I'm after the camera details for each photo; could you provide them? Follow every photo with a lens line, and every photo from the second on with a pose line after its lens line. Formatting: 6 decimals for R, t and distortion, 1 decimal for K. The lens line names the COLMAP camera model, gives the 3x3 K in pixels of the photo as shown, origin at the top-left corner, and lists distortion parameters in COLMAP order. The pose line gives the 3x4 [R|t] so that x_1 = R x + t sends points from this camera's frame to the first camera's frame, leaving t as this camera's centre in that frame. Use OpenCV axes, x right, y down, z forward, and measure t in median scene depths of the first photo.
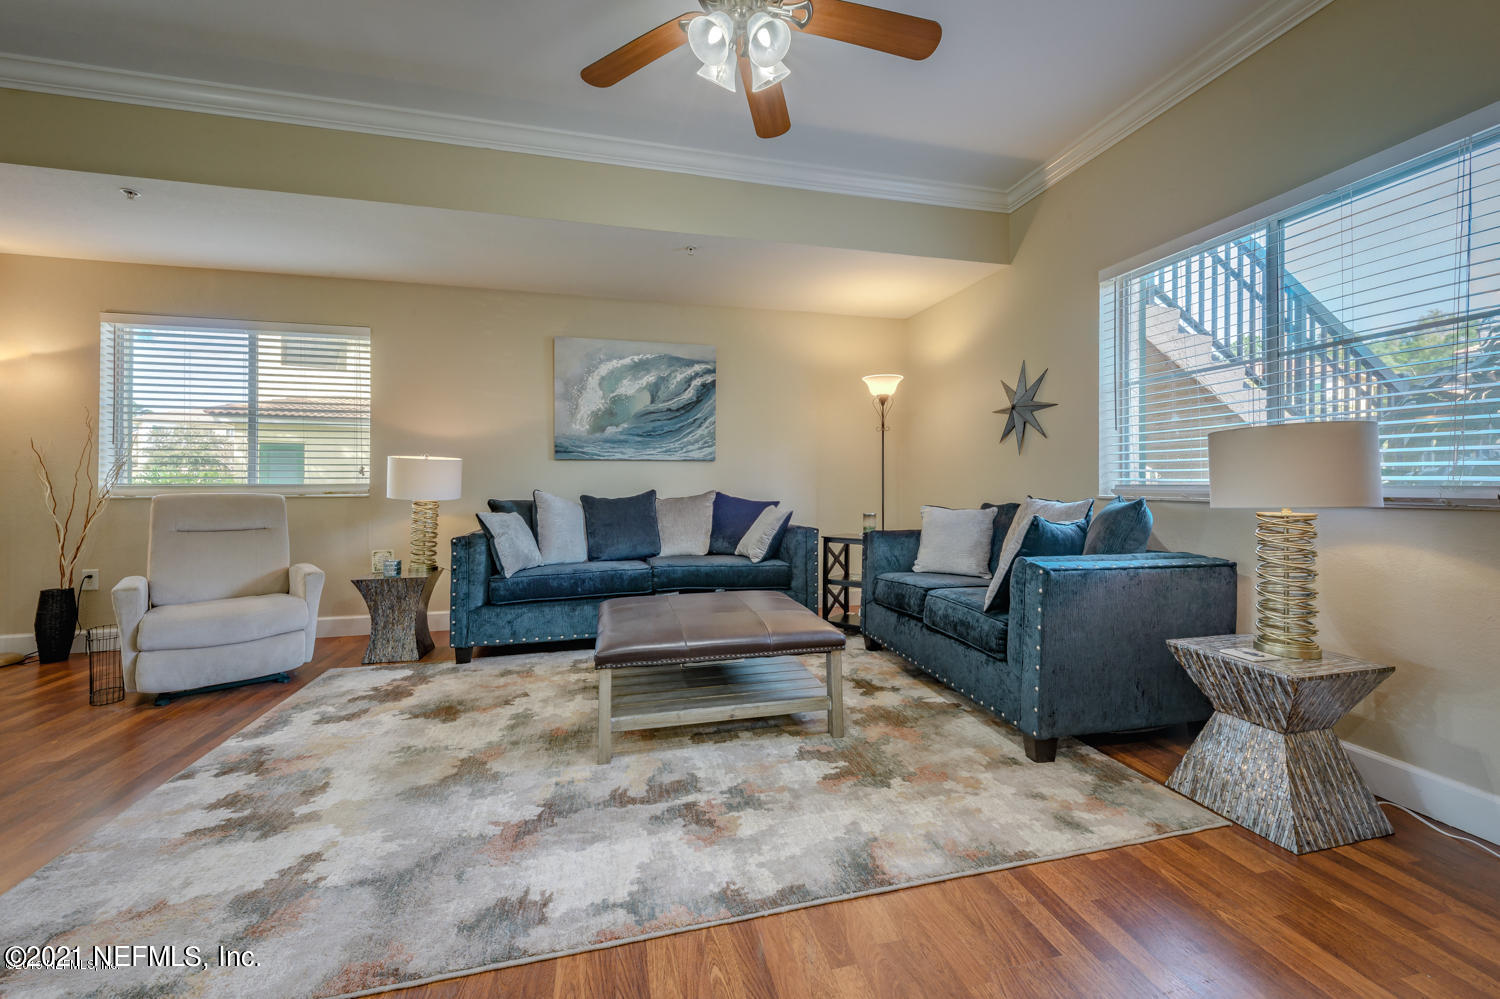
lens RADIAL K [[598.9, 0, 761.6], [0, 598.9, 478.8], [0, 0, 1]] dist [0.013217, -0.003811]
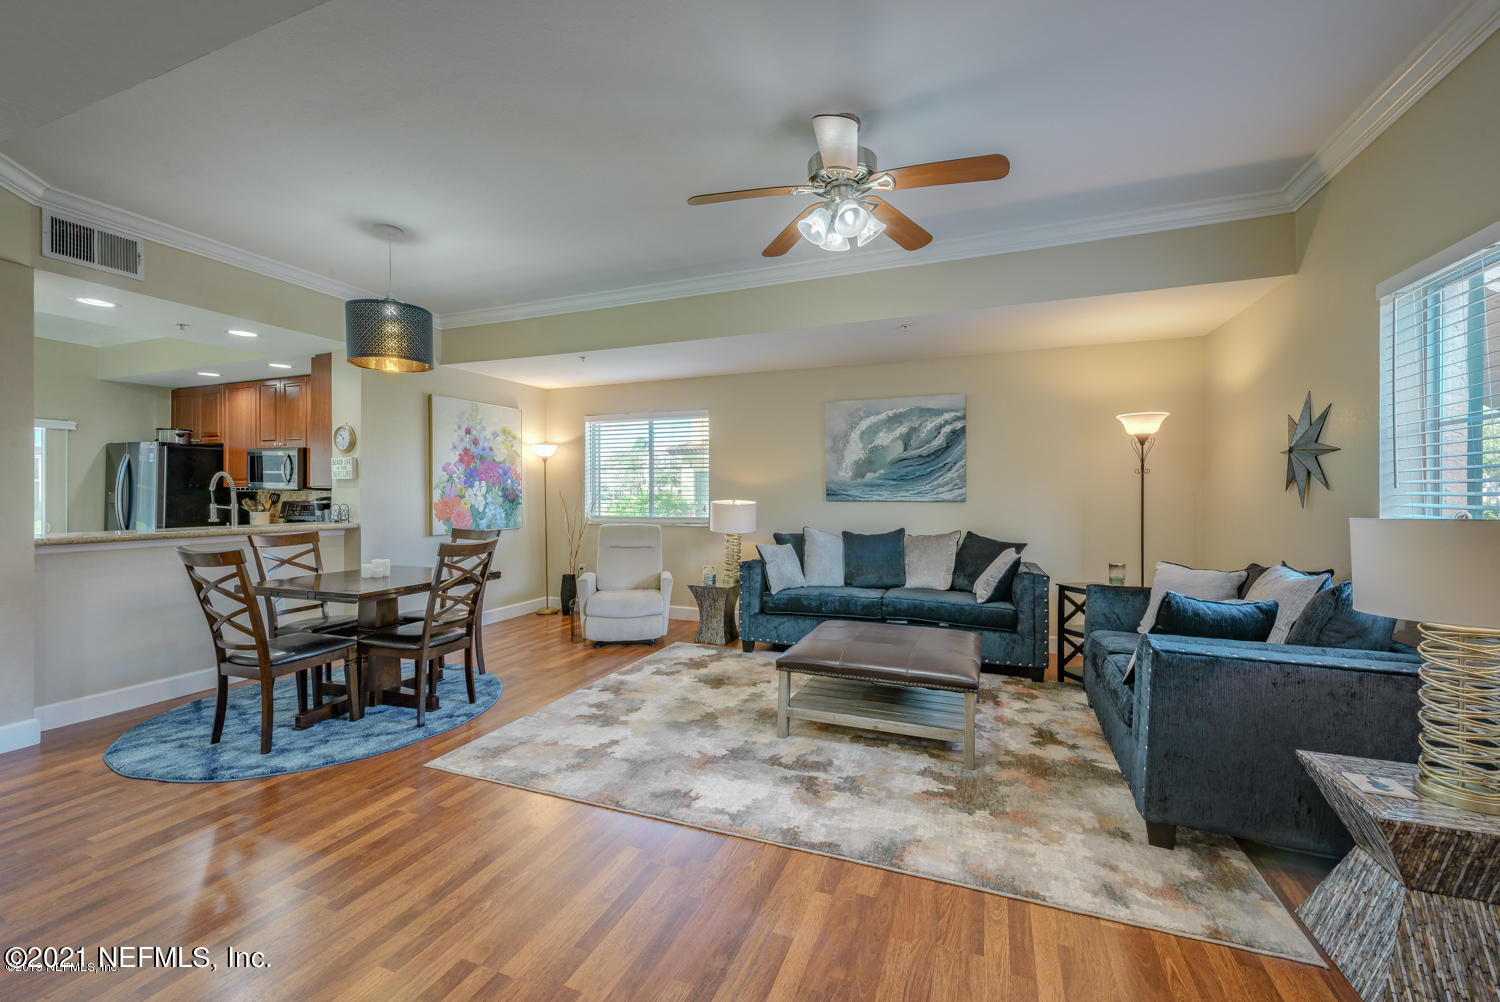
lens RADIAL K [[598.9, 0, 749.8], [0, 598.9, 494.3], [0, 0, 1]] dist [0.013217, -0.003811]
pose [[0.806154, 0.002998, -0.591698, 0.391556], [0.001971, 0.999968, 0.007751, -0.083506], [0.591702, -0.007415, 0.806122, -0.134823]]
